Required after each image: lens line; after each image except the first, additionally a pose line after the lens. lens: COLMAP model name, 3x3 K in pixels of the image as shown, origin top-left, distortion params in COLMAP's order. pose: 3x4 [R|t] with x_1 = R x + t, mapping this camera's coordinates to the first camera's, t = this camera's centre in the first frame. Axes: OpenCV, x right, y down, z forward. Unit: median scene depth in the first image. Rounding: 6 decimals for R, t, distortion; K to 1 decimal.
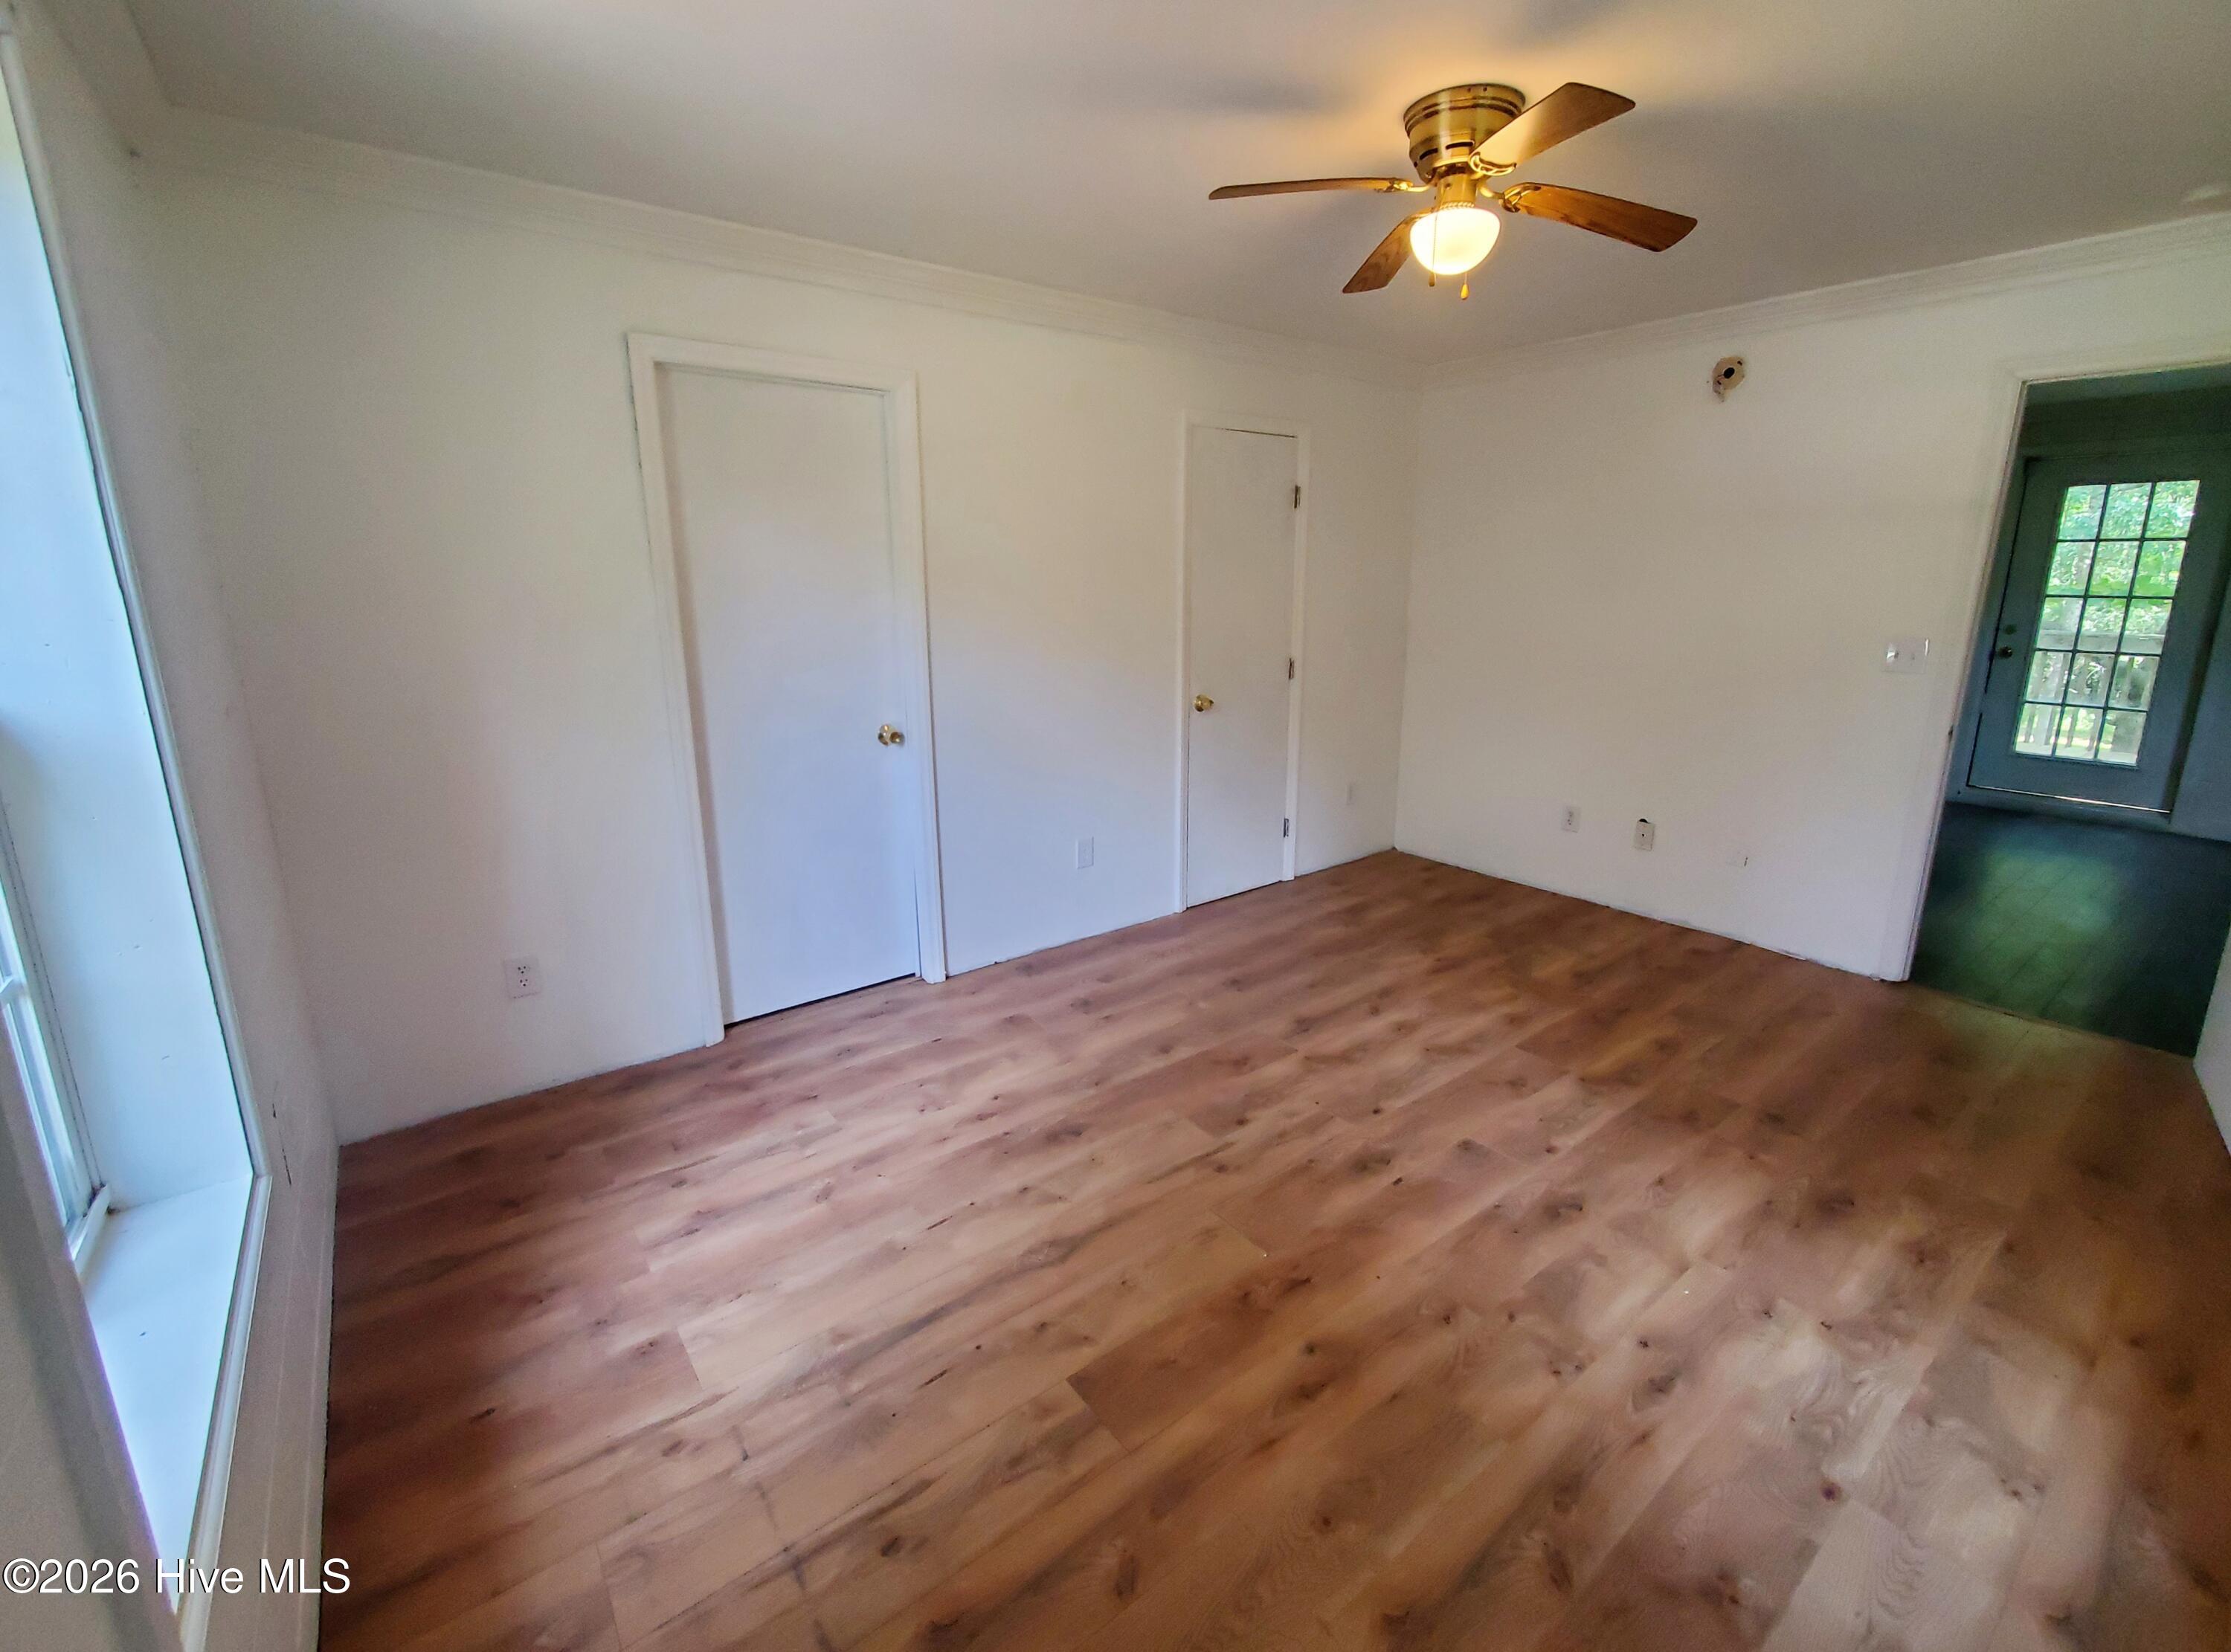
lens RADIAL K [[956.6, 0, 1122.2], [0, 956.6, 794.5], [0, 0, 1]] dist [0.001496, -0.000615]
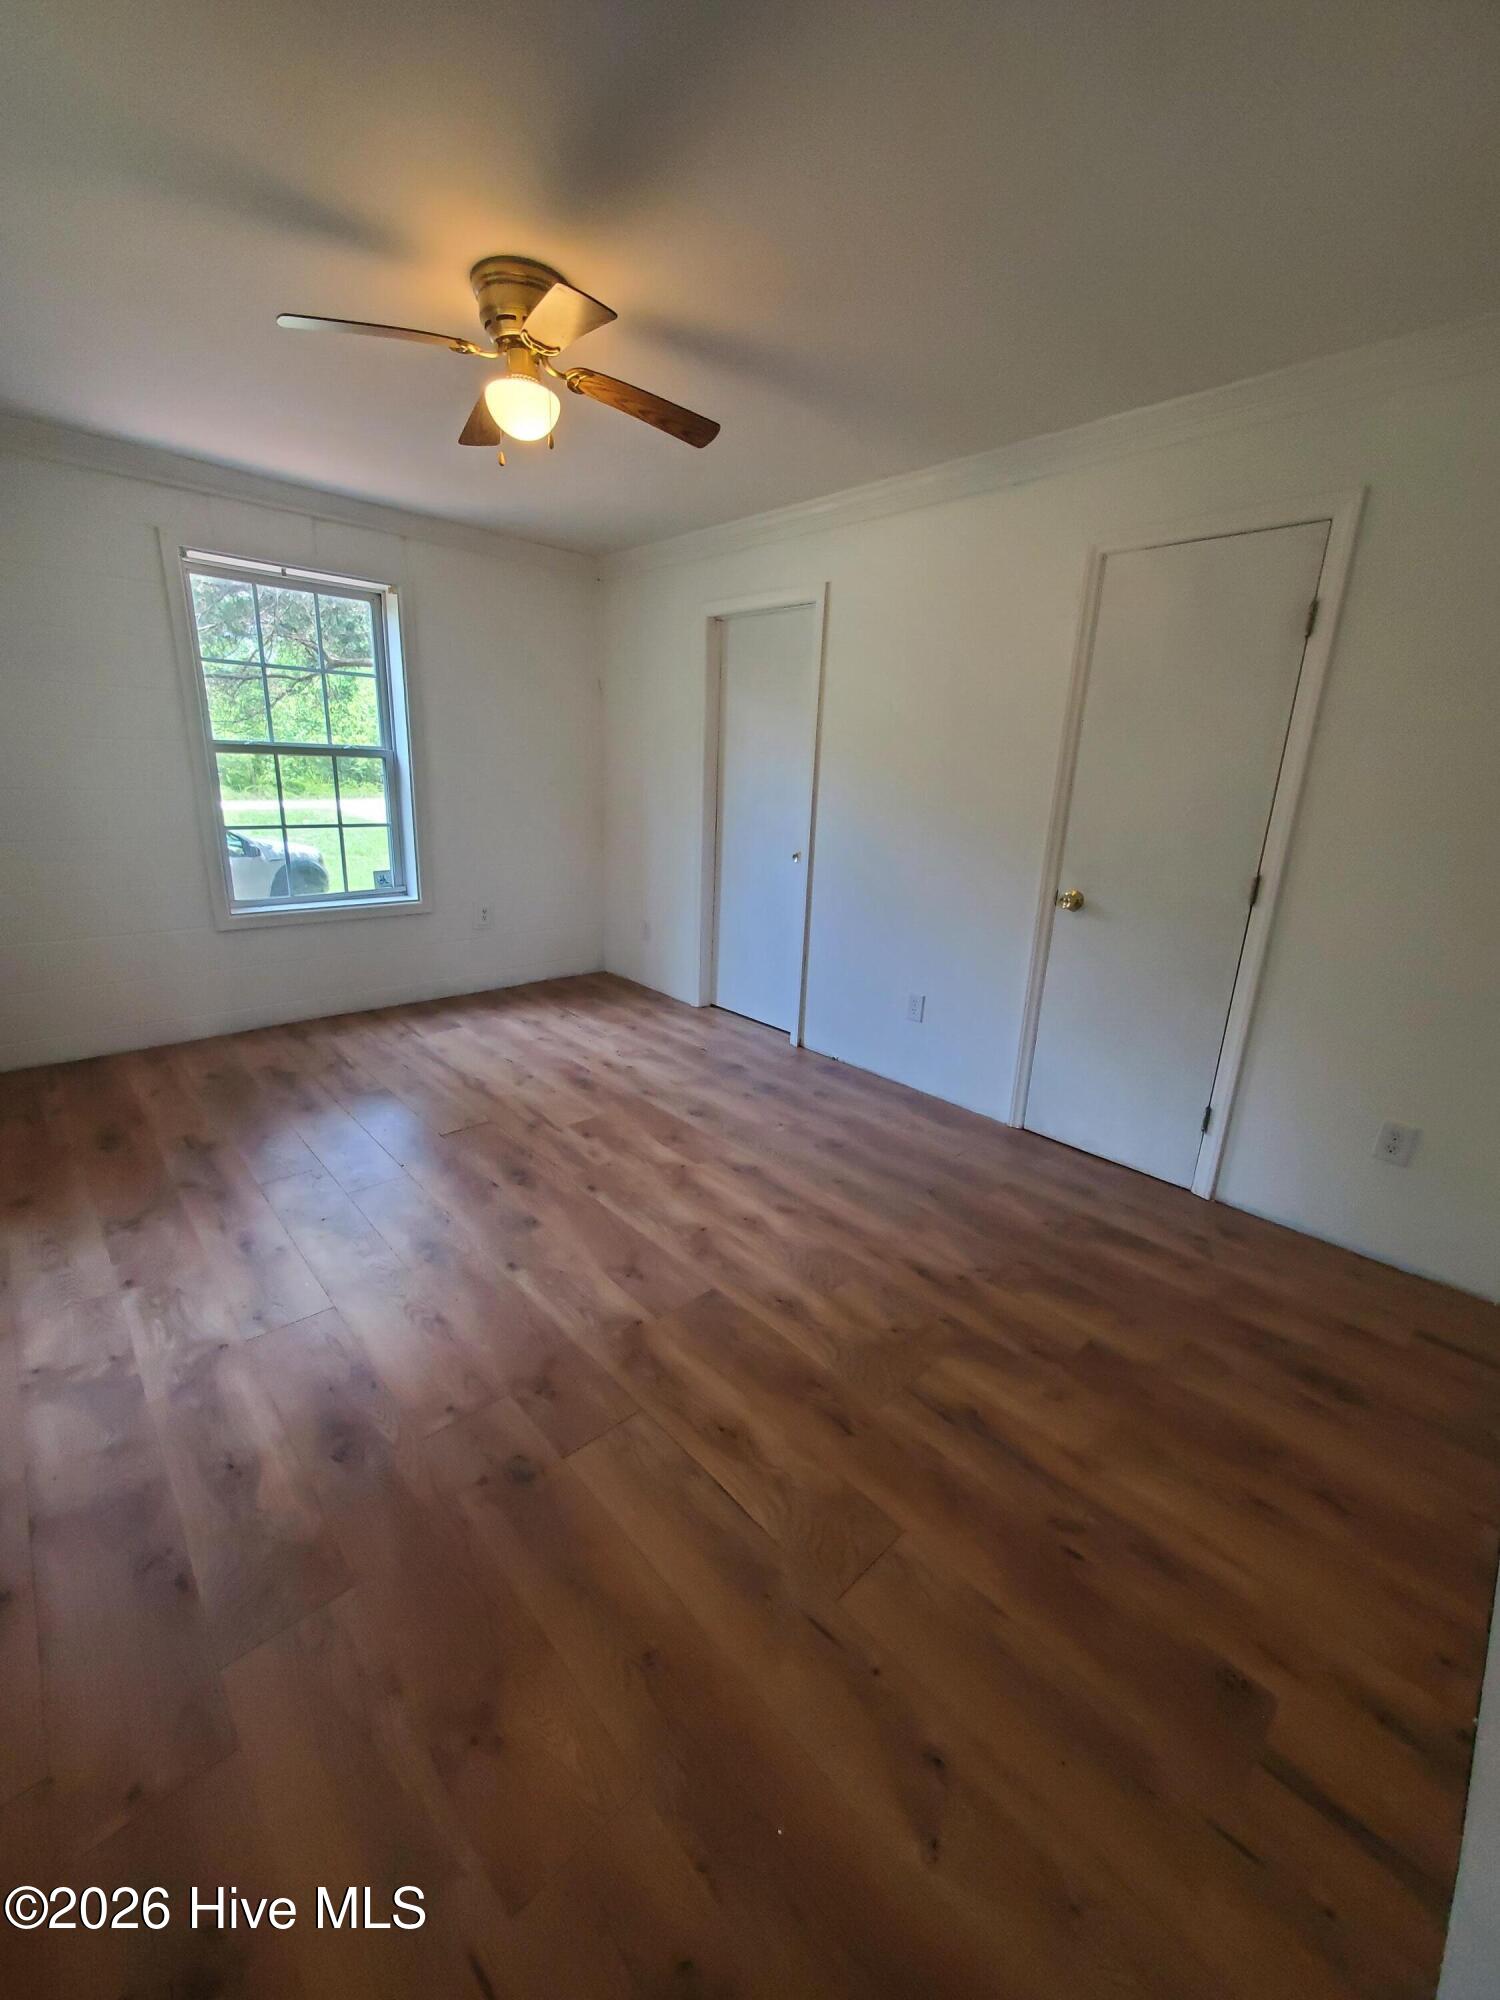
lens RADIAL K [[805.0, 0, 750.0], [0, 805.0, 1000.0], [0, 0, 1]] dist [-0.000784, 0.000286]
pose [[0.088261, 0.283186, -0.954995, 1.431471], [-0.268374, 0.930044, 0.250984, -0.220091], [0.959263, 0.234144, 0.158086, 1.216022]]
